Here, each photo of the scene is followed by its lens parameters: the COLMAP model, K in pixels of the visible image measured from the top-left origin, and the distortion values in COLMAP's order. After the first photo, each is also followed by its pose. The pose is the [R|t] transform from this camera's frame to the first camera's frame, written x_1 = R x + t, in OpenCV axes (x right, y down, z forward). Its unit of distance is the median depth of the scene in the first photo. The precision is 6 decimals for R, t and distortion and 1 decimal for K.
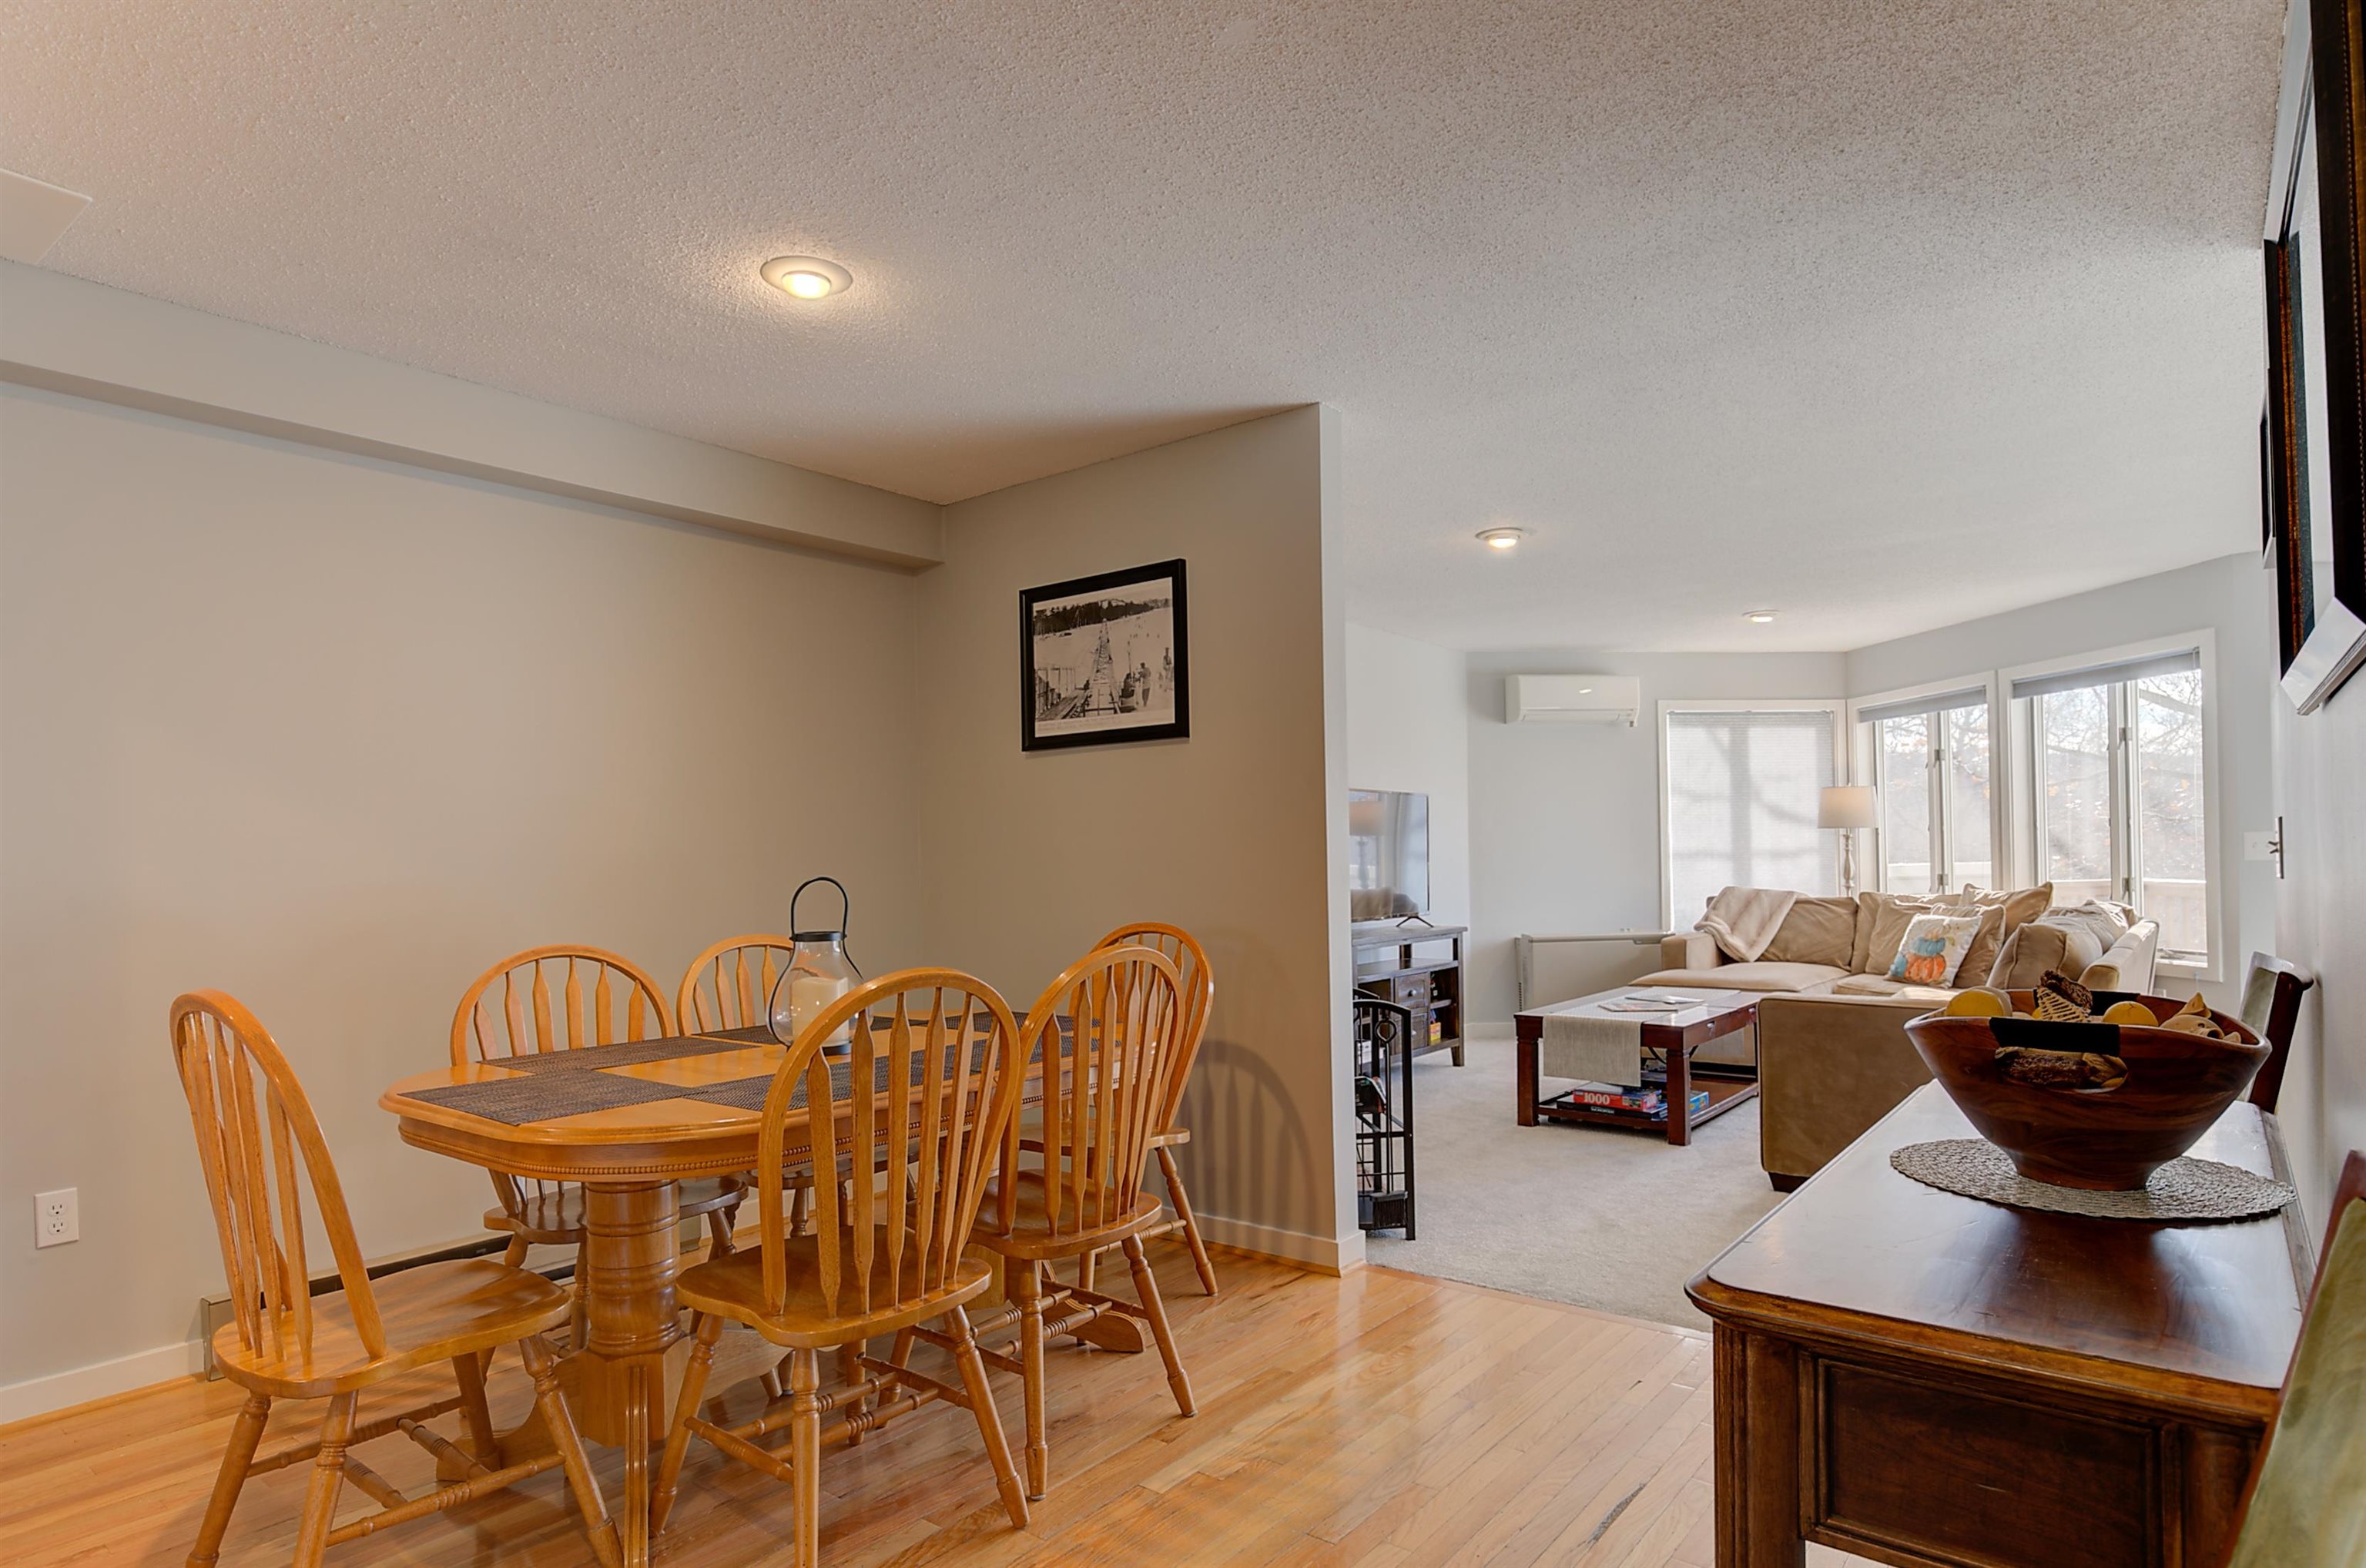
lens RADIAL K [[1316.6, 0, 1192.0], [0, 1316.6, 849.2], [0, 0, 1]] dist [-0.020337, 0.003506]
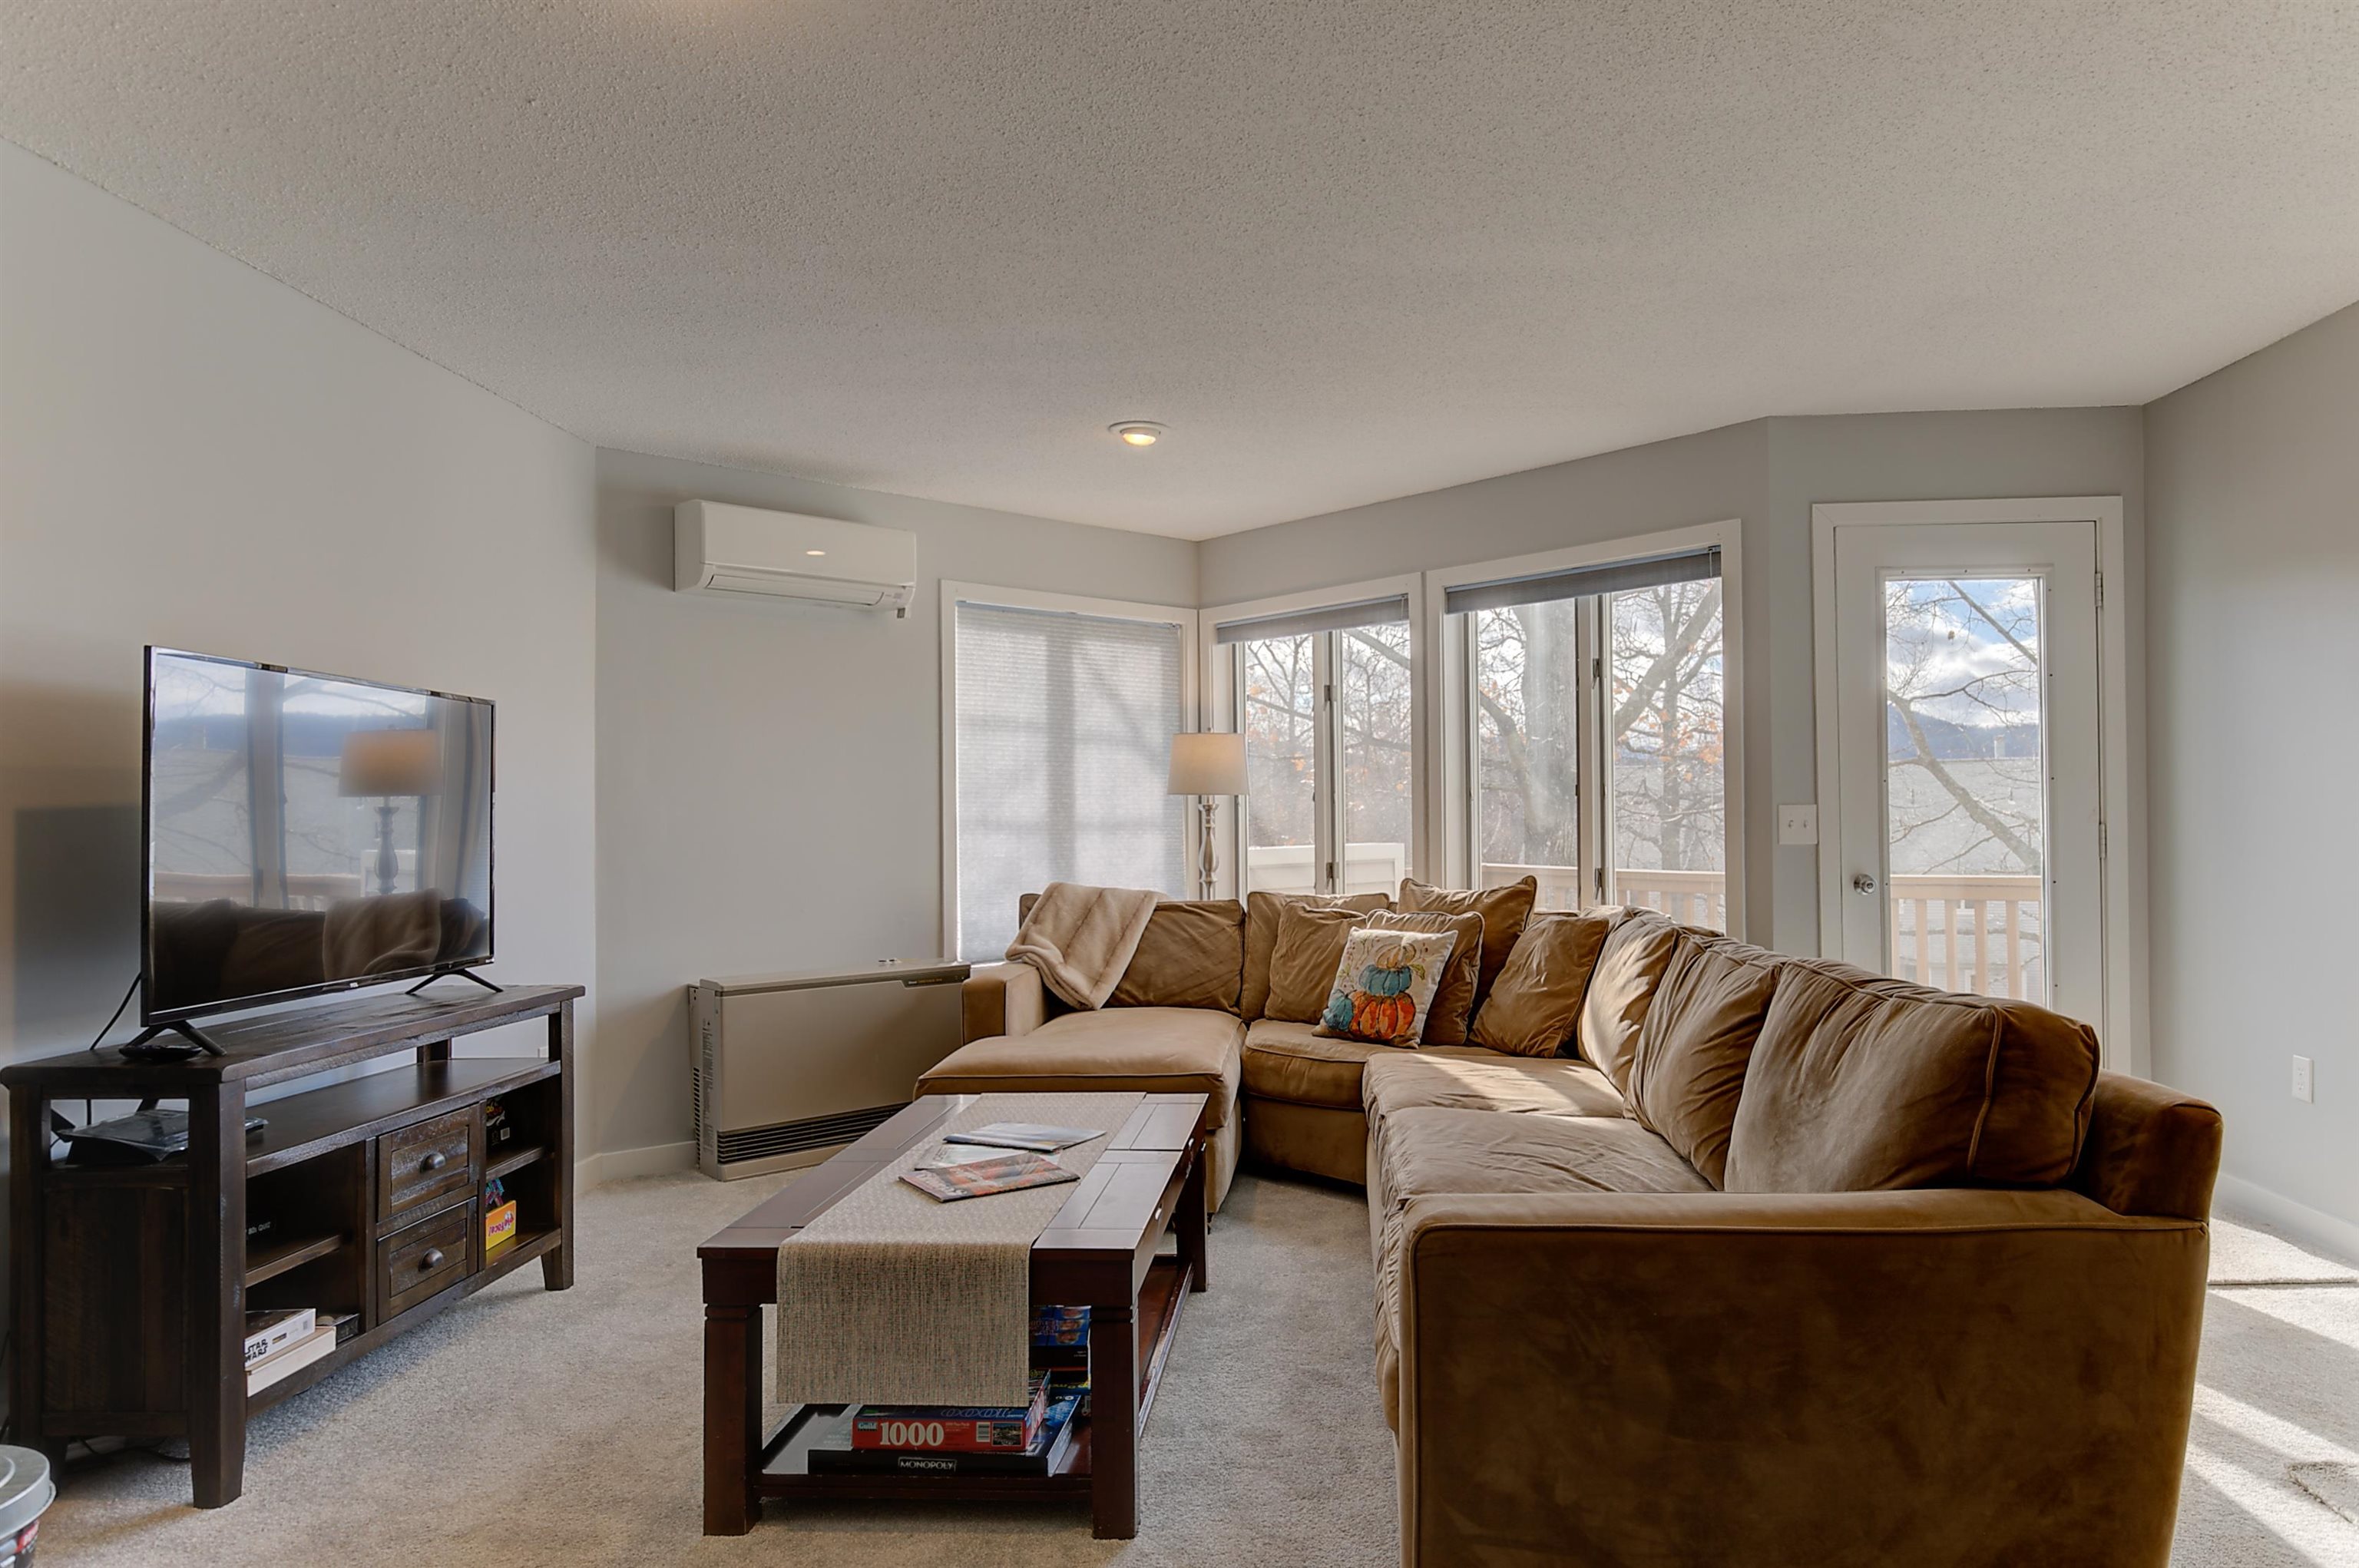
lens RADIAL K [[1441.2, 0, 1305.7], [0, 1441.2, 806.0], [0, 0, 1]] dist [0.014801, 0.001222]
pose [[0.793846, 0.015221, 0.607929, 0.170090], [-0.007169, 0.999851, -0.015672, 0.001804], [-0.608077, 0.008083, 0.793837, 0.746272]]
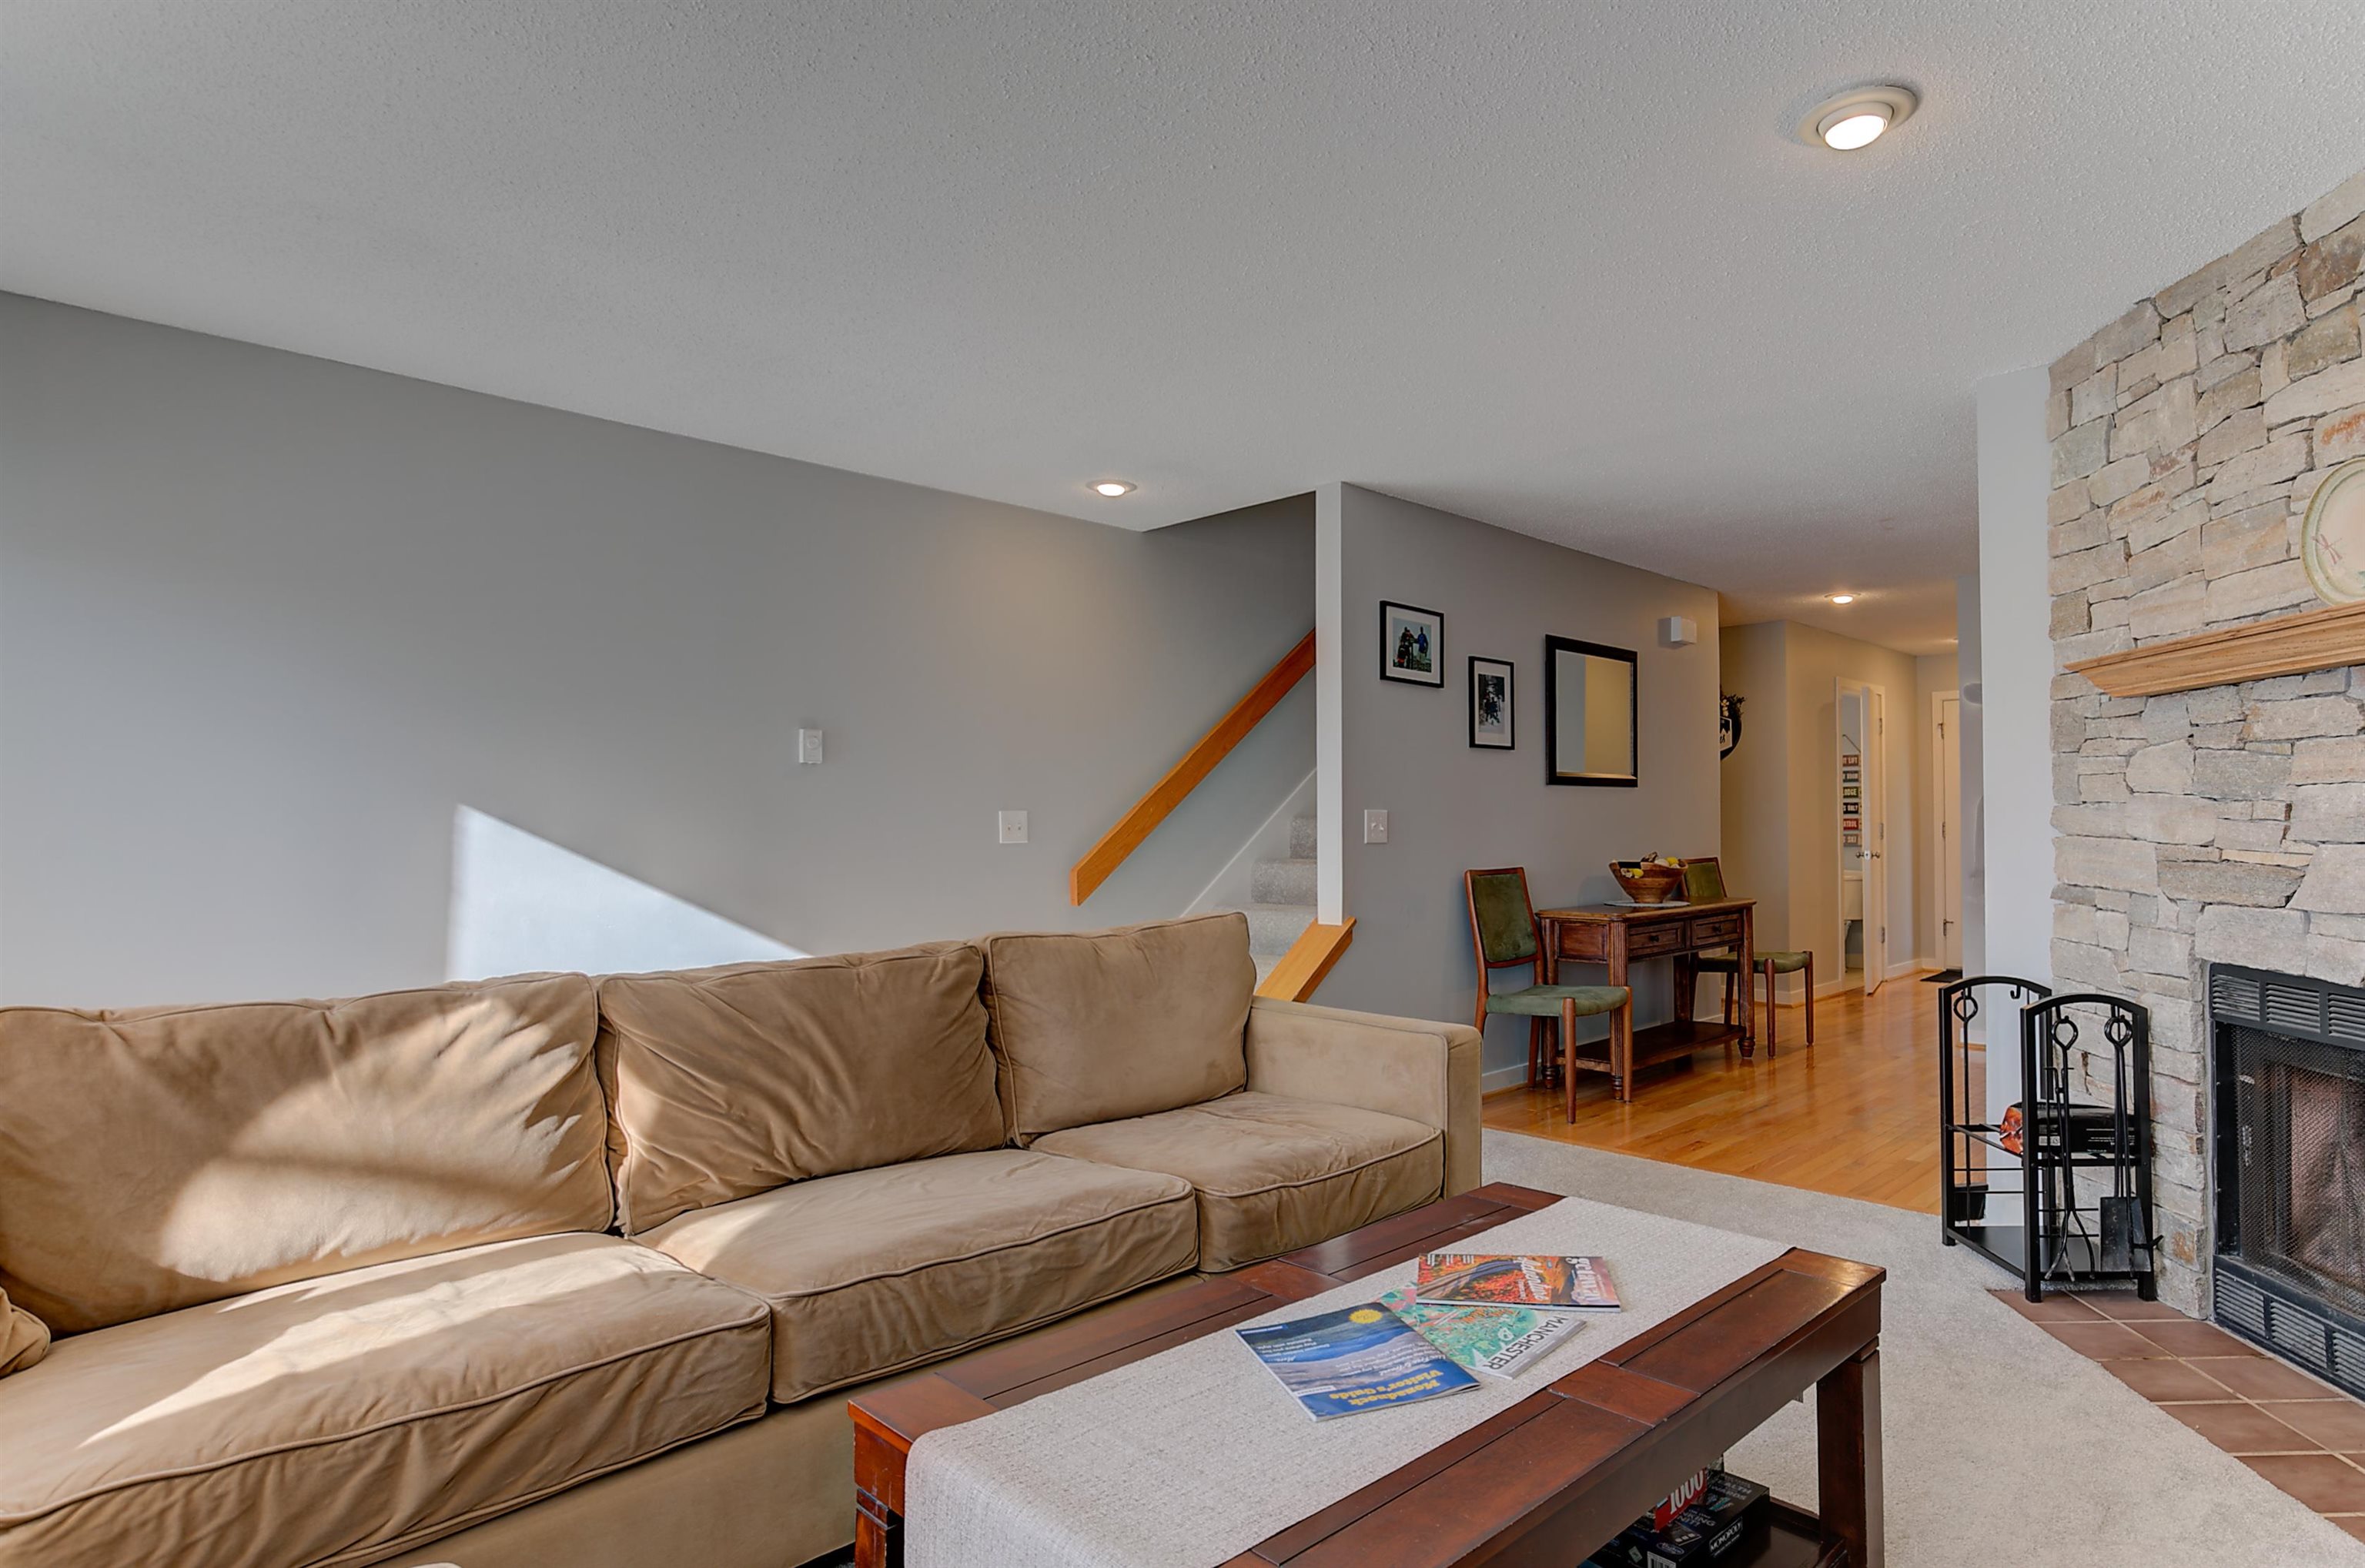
lens RADIAL K [[1285.6, 0, 1344.5], [0, 1285.6, 801.5], [0, 0, 1]] dist [-0.004857, 0.000514]
pose [[-0.997585, 0.024861, 0.064857, 0.489594], [0.023229, 0.999397, -0.025810, 0.006688], [-0.065460, -0.024241, -0.997561, 1.836931]]
